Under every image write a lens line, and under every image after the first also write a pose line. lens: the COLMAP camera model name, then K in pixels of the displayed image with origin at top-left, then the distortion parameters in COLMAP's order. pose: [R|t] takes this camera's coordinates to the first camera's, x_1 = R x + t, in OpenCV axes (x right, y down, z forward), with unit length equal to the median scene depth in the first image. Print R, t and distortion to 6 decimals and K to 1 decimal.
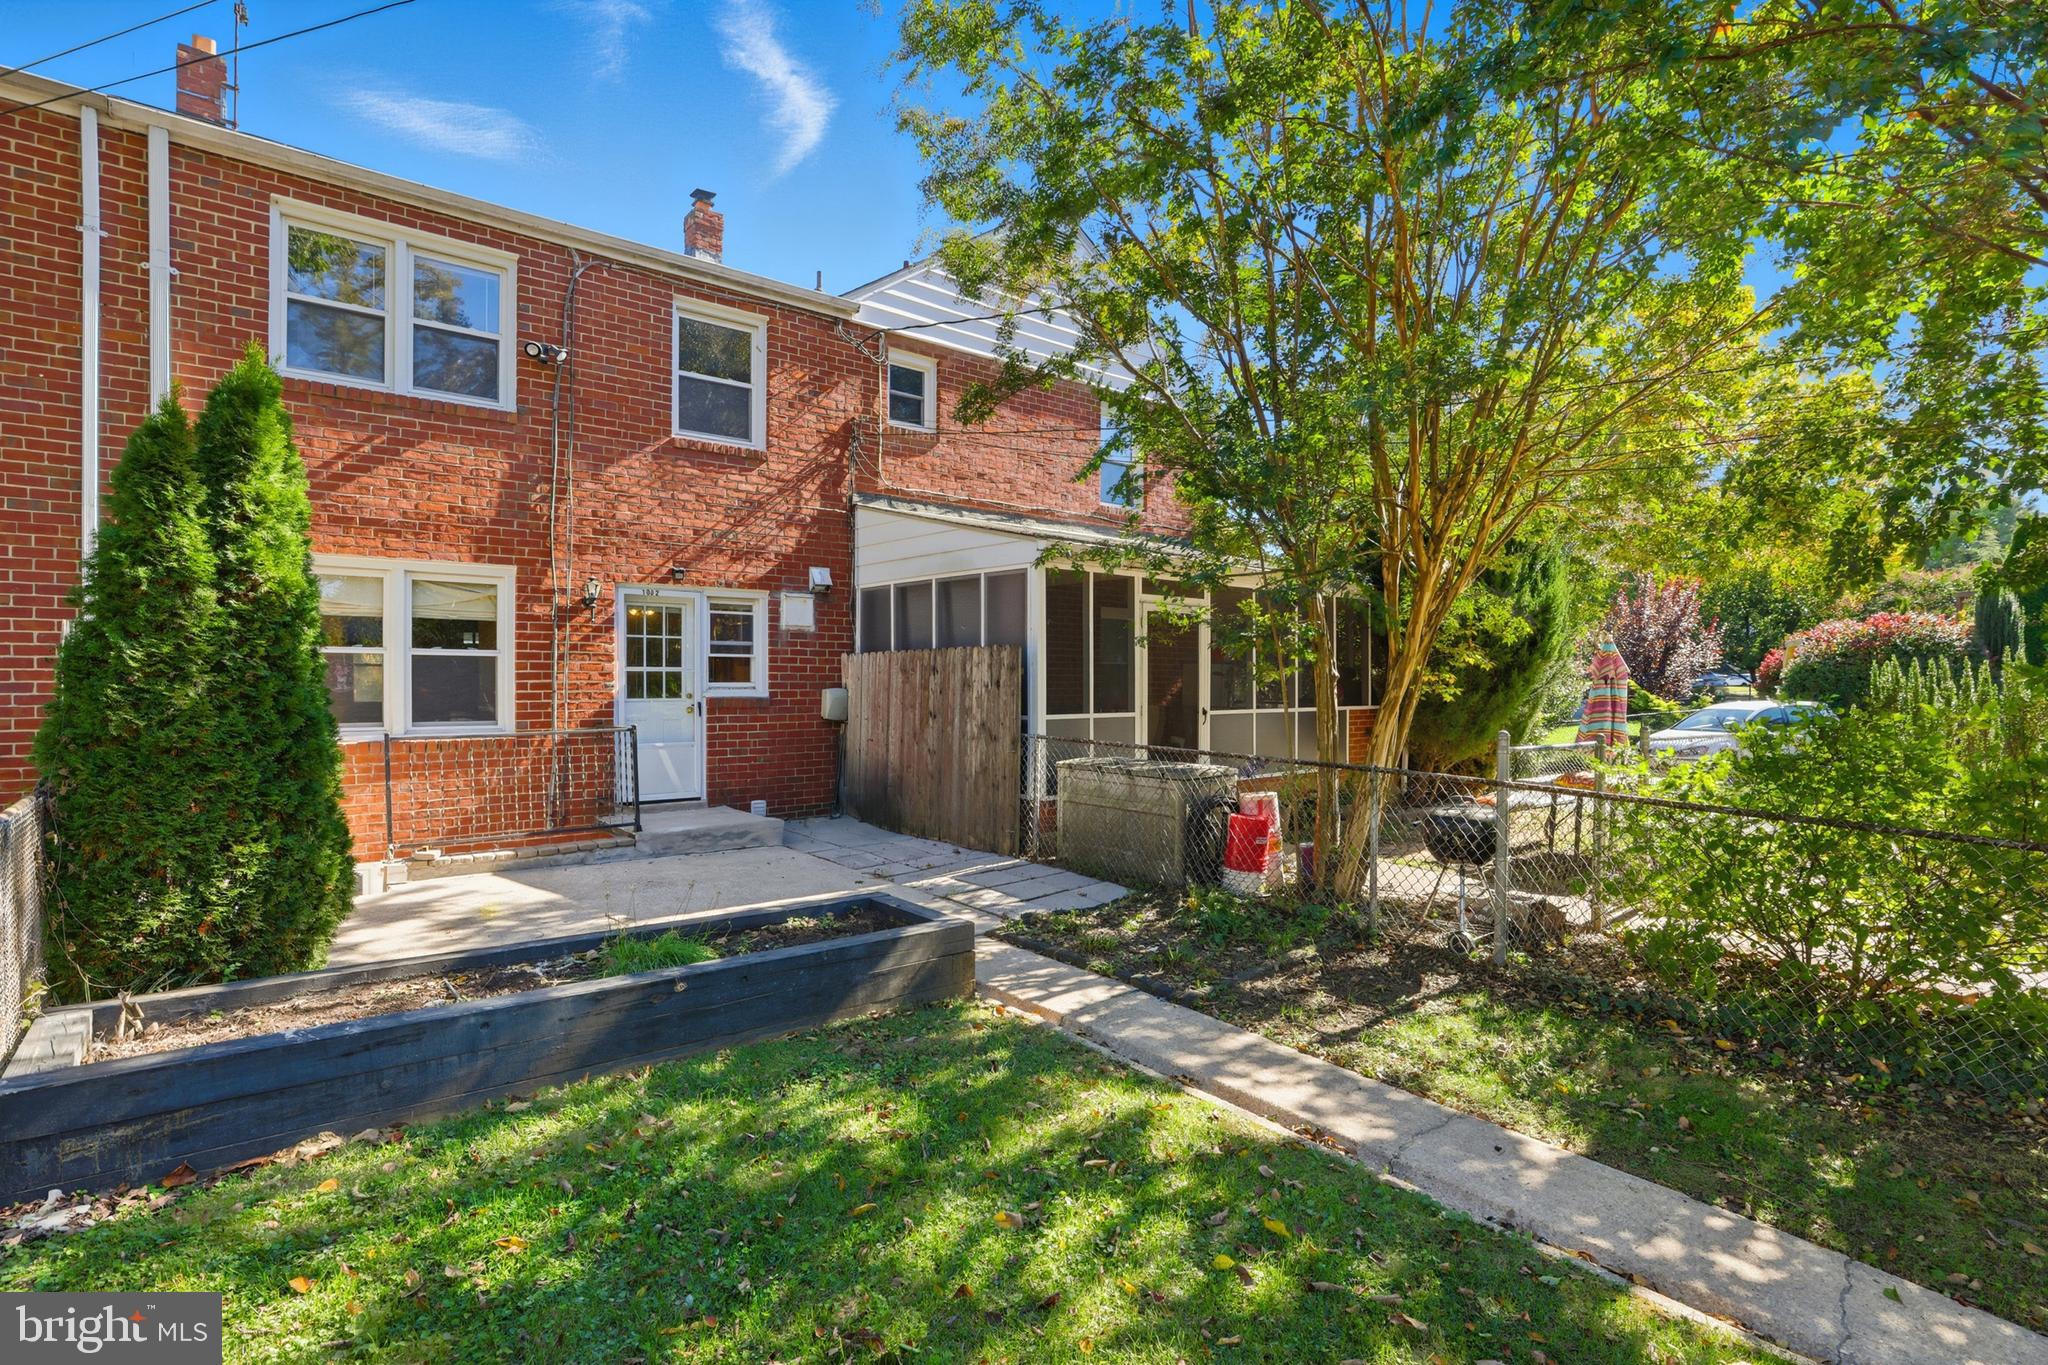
lens RADIAL K [[944.8, 0, 1026.9], [0, 944.8, 700.1], [0, 0, 1]] dist [-0.036145, 0.007026]
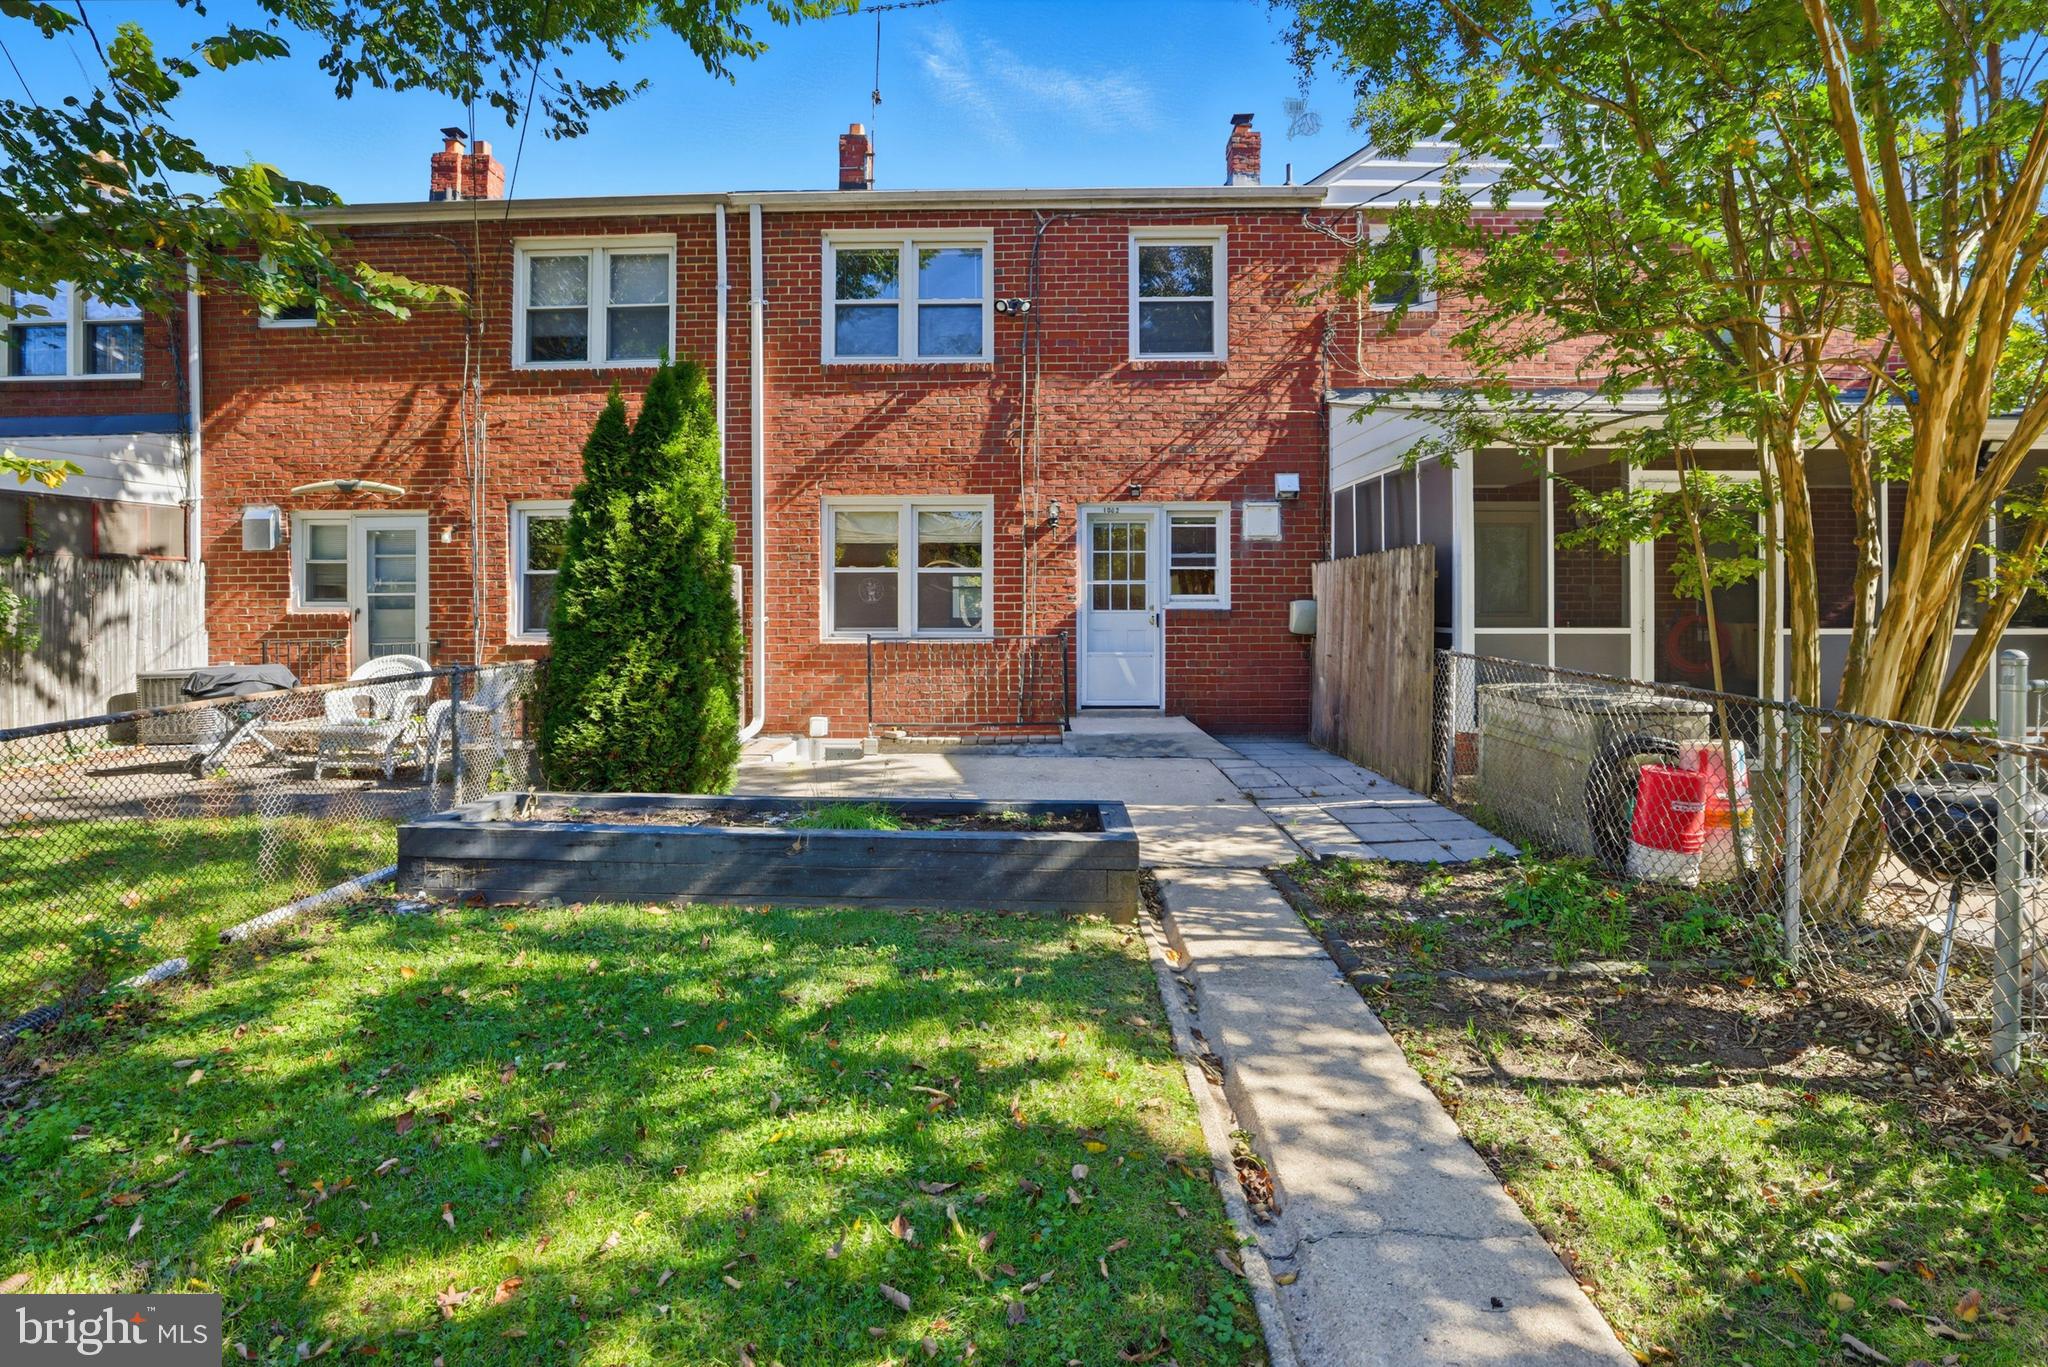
lens RADIAL K [[944.8, 0, 957.1], [0, 944.8, 606.9], [0, 0, 1]] dist [-0.036145, 0.007026]
pose [[0.754379, 0.001111, -0.656438, 0.189925], [-0.010514, 0.999891, -0.010390, 0.009171], [0.656355, 0.014740, 0.754308, 0.085883]]
